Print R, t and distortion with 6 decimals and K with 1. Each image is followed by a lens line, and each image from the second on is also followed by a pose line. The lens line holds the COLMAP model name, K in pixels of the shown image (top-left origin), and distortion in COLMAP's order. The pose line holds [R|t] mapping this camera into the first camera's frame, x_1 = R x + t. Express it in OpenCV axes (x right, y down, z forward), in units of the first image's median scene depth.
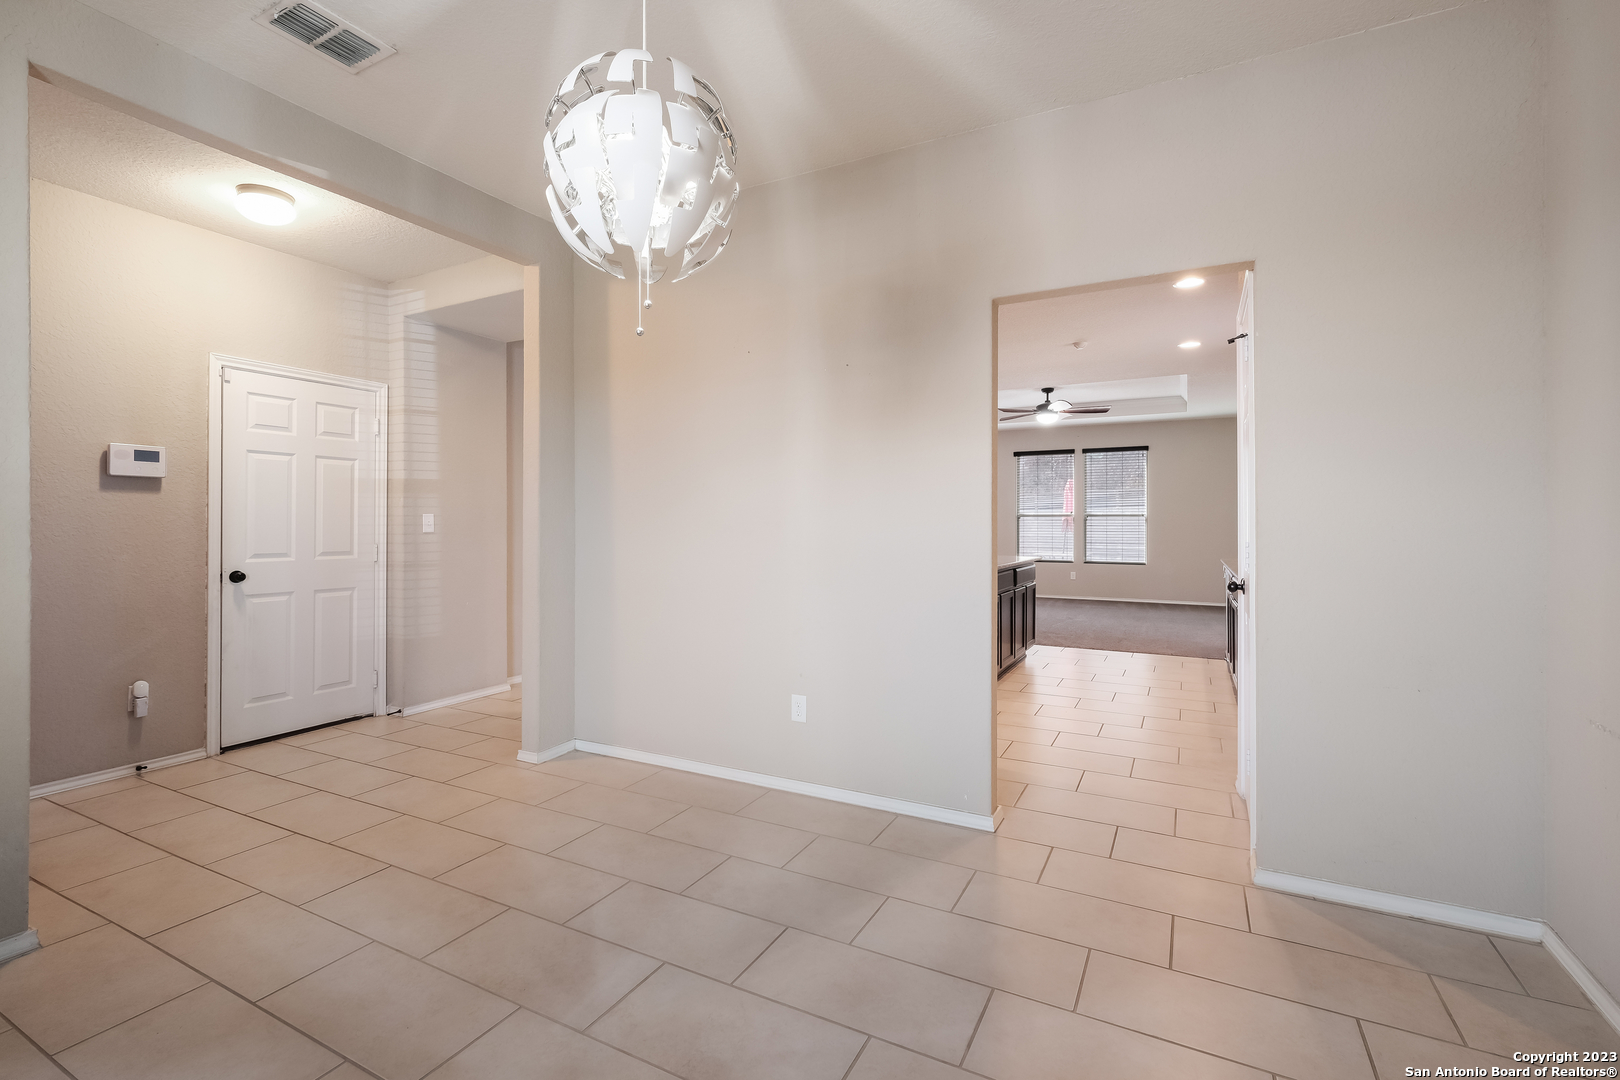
lens RADIAL K [[713.3, 0, 808.4], [0, 713.3, 528.5], [0, 0, 1]] dist [0.002688, 0.001029]
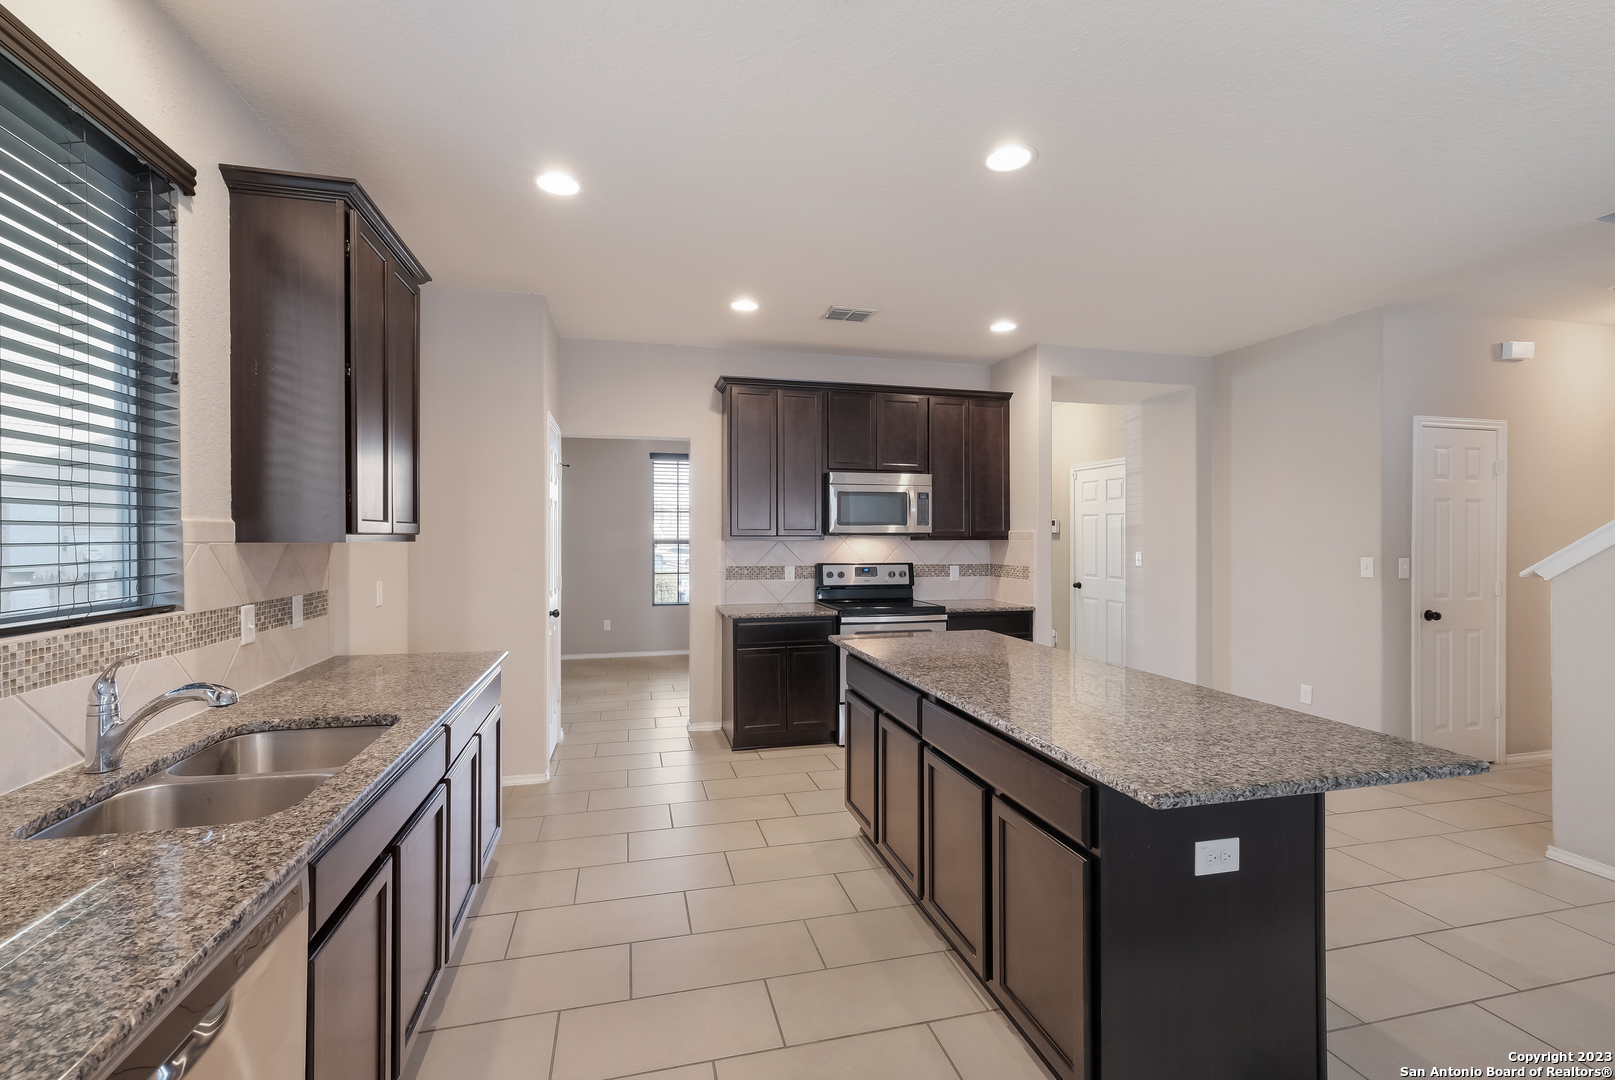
lens RADIAL K [[706.6, 0, 805.4], [0, 706.6, 542.3], [0, 0, 1]] dist [0.001050, 0.000245]
pose [[-0.738444, 0.006175, -0.674287, 0.324466], [-0.001800, 0.999936, 0.011129, -0.021449], [0.674313, 0.009432, -0.738386, 0.653328]]
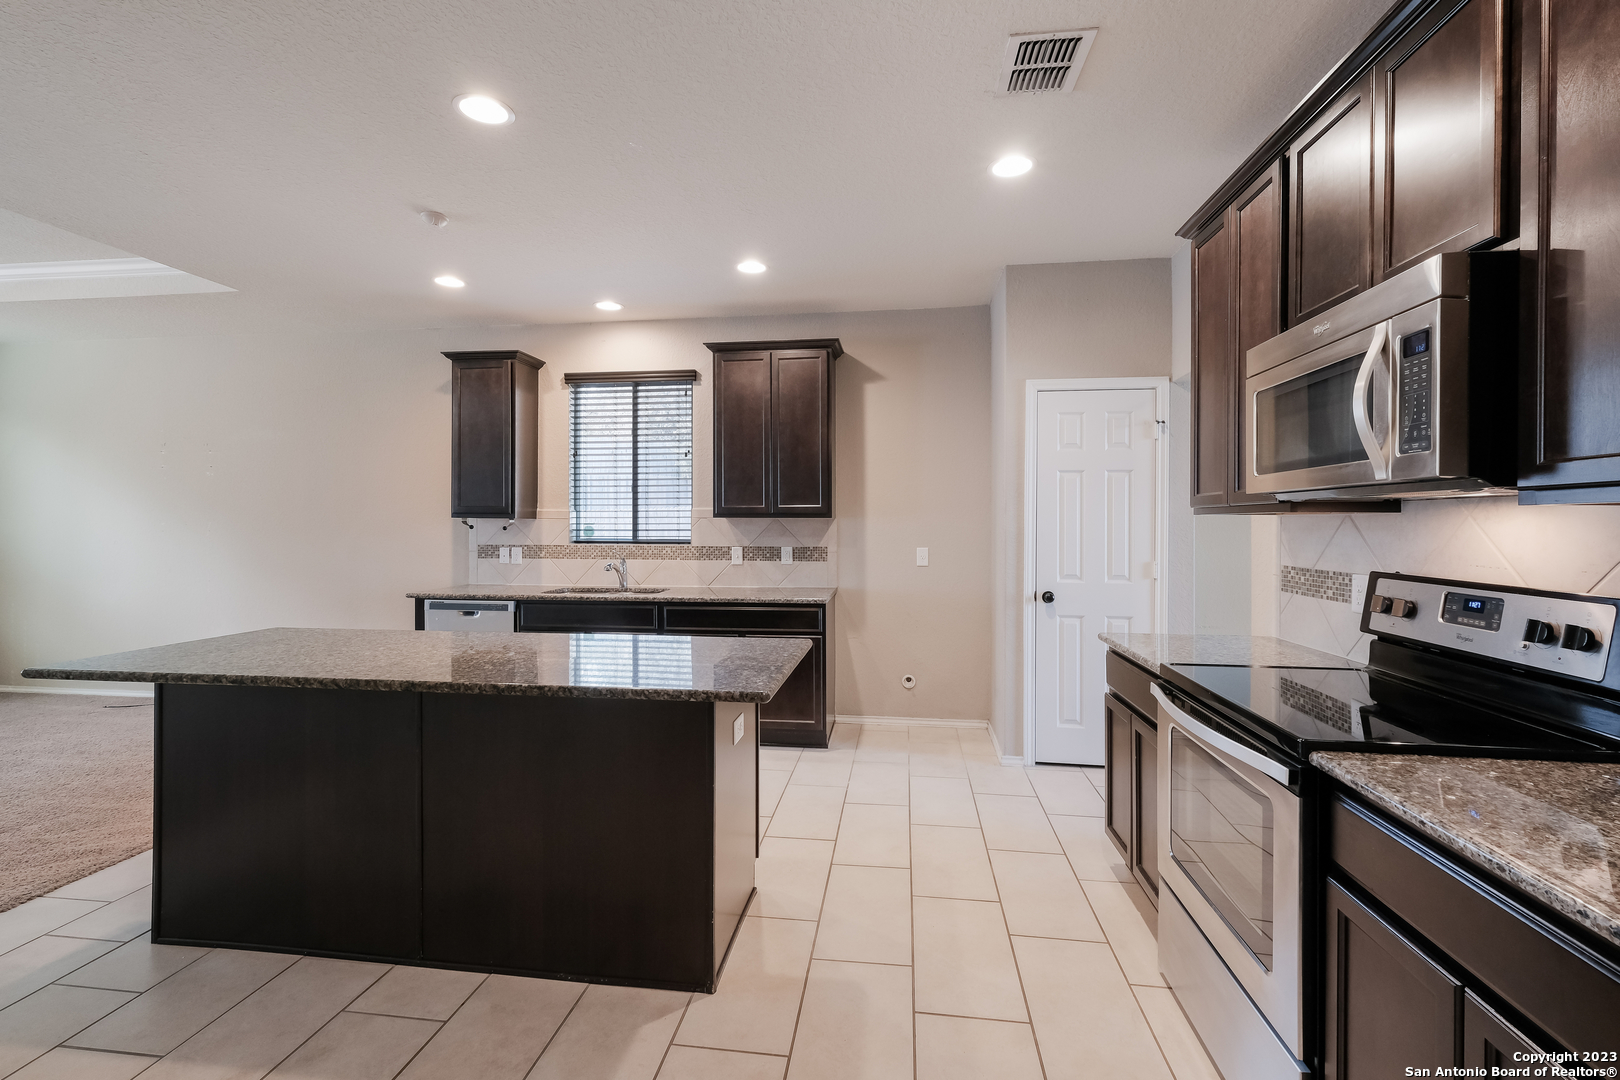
lens RADIAL K [[713.3, 0, 804.5], [0, 713.3, 533.3], [0, 0, 1]] dist [0.002688, 0.001029]
pose [[-0.344797, -0.011017, 0.938613, -0.125883], [0.003717, 0.999907, 0.013101, -0.015068], [-0.938670, 0.008006, -0.344724, 0.510259]]
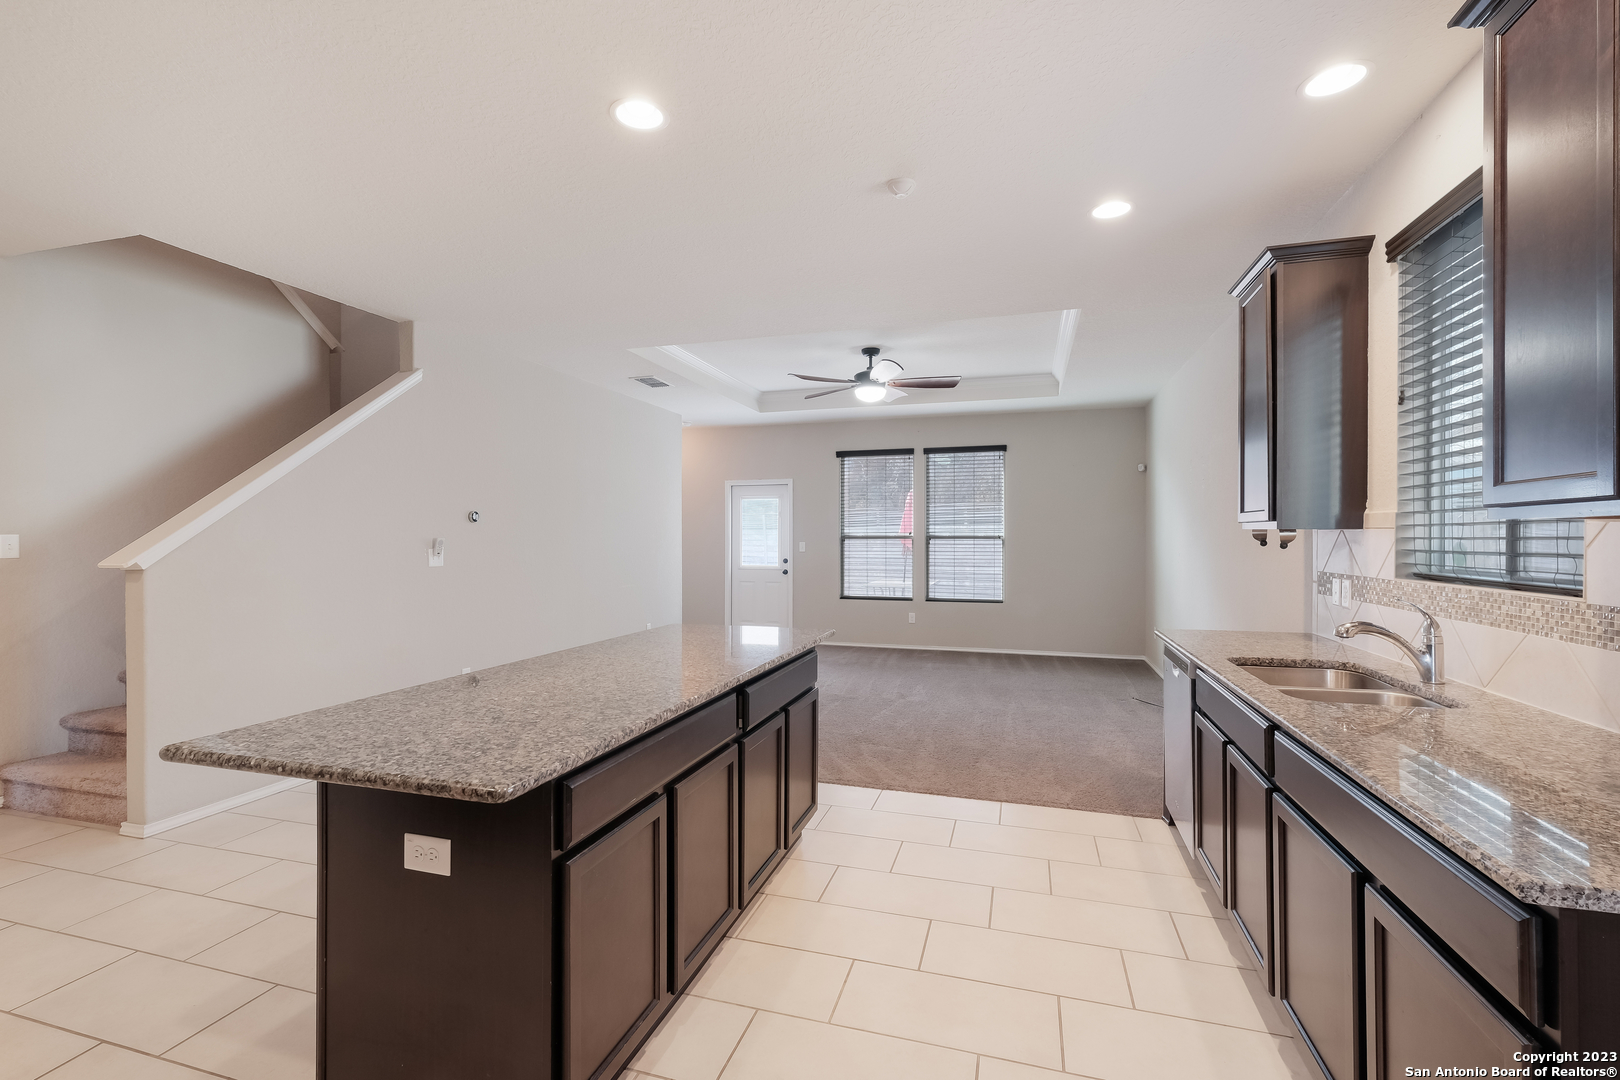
lens RADIAL K [[713.3, 0, 811.4], [0, 713.3, 535.7], [0, 0, 1]] dist [0.002688, 0.001029]
pose [[0.980317, 0.001982, 0.197422, 0.126563], [-0.000563, 0.999974, -0.007241, -0.014860], [-0.197431, 0.006987, 0.980292, 0.303780]]
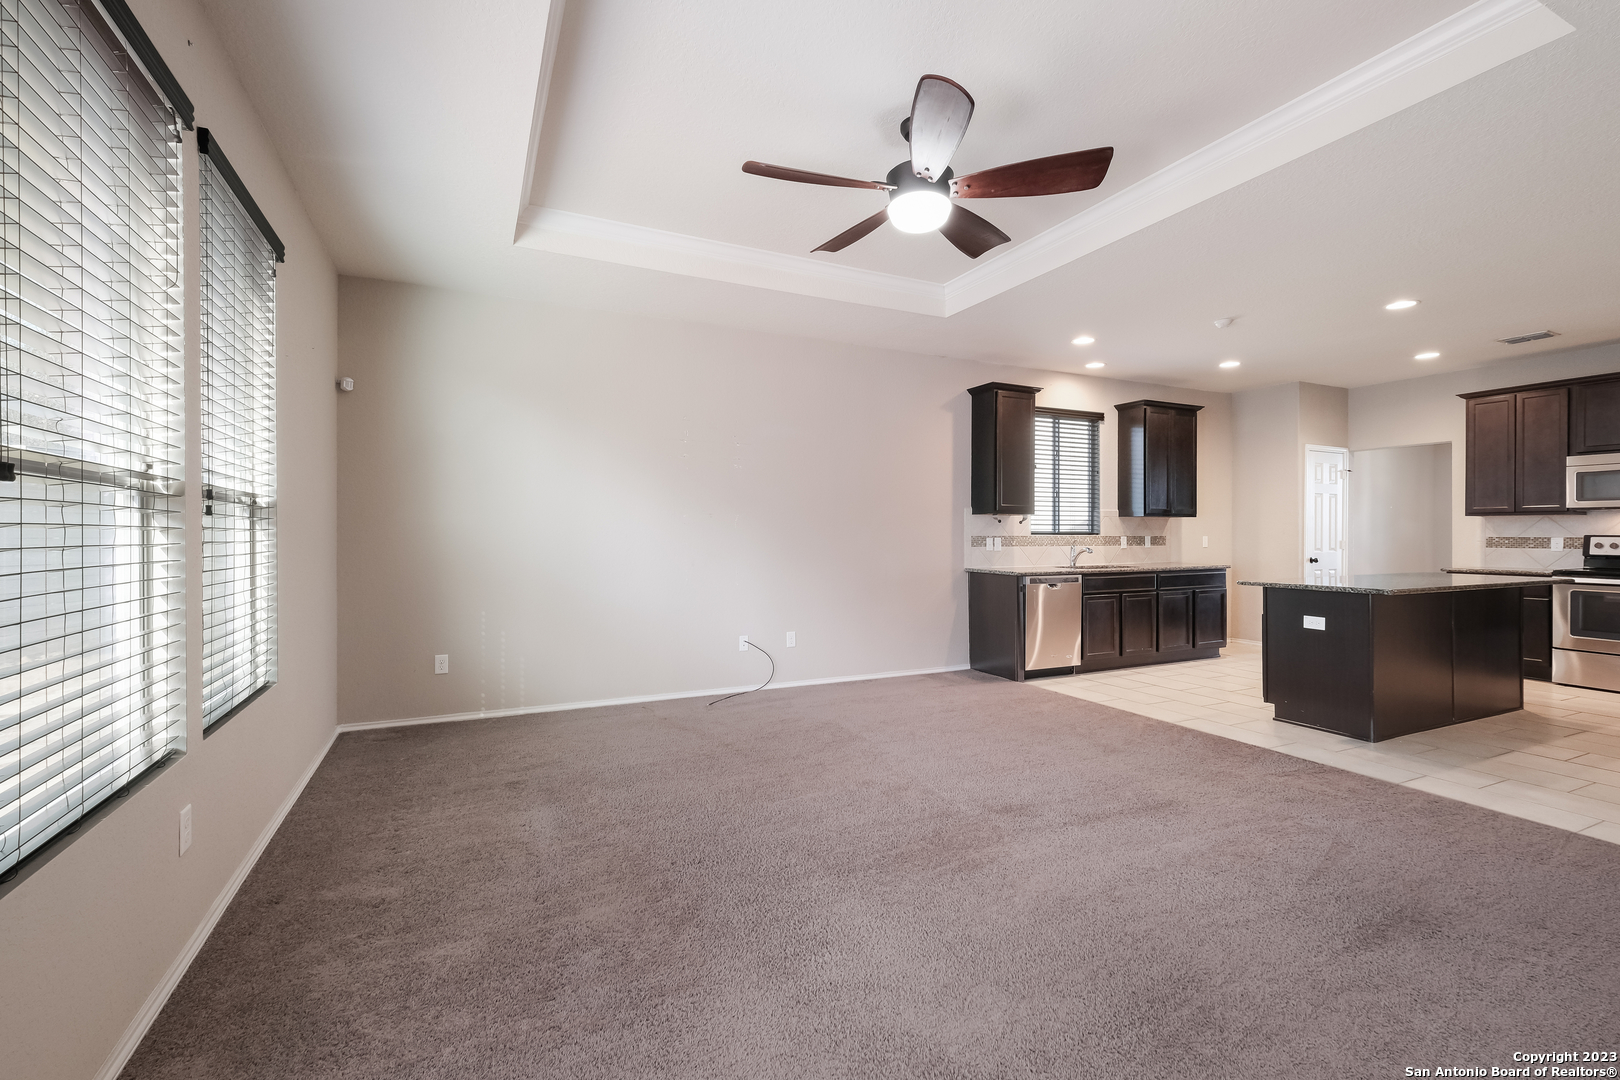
lens RADIAL K [[713.3, 0, 810.6], [0, 713.3, 538.8], [0, 0, 1]] dist [0.002688, 0.001029]
pose [[-0.806021, -0.005238, 0.591864, 0.149459], [0.002337, 0.999925, 0.012032, -0.007195], [-0.591882, 0.011081, -0.805948, 1.096635]]
